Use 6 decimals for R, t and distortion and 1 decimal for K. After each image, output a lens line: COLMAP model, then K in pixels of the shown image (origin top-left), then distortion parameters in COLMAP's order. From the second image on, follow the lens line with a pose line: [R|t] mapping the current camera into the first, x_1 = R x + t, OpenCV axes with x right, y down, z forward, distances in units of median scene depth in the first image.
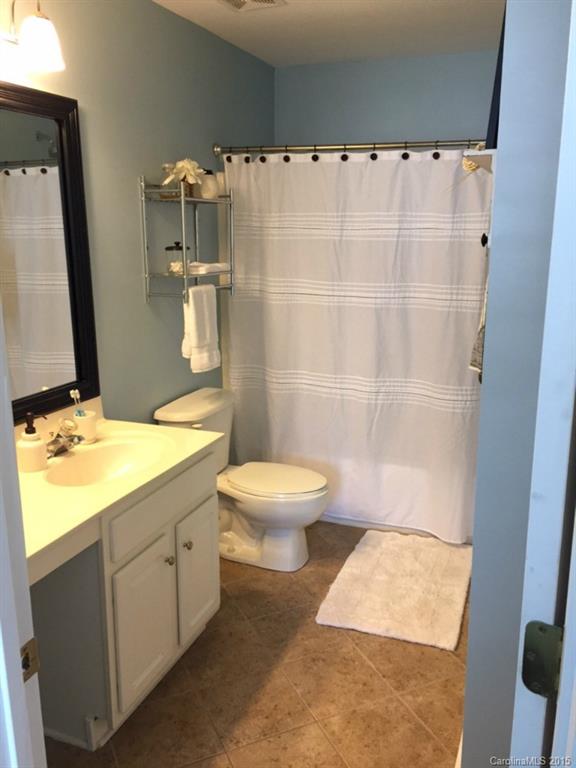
lens RADIAL K [[655.6, 0, 288.0], [0, 655.6, 384.0], [0, 0, 1]] dist [0.079152, -0.113413]
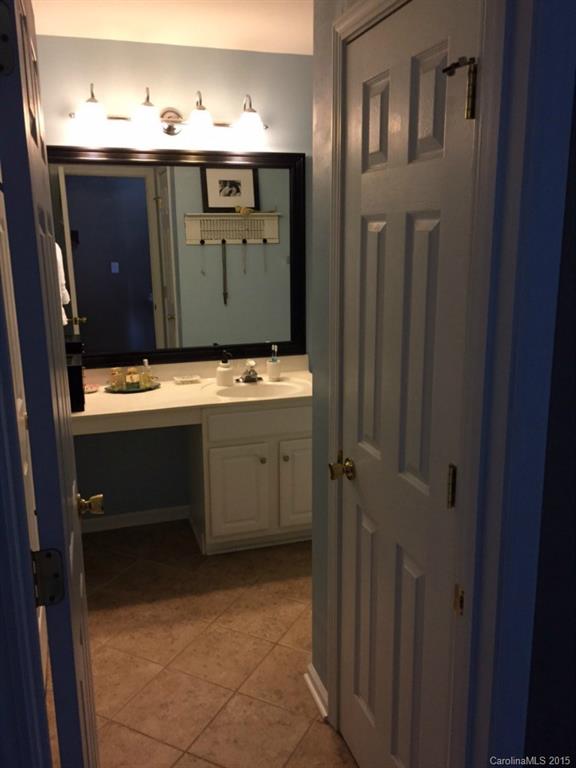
lens RADIAL K [[655.6, 0, 288.0], [0, 655.6, 384.0], [0, 0, 1]] dist [0.079152, -0.113413]
pose [[0.622646, 0.176785, -0.762272, 0.910612], [-0.168832, 0.981552, 0.089733, -0.045773], [0.764073, 0.072824, 0.641006, 0.063806]]
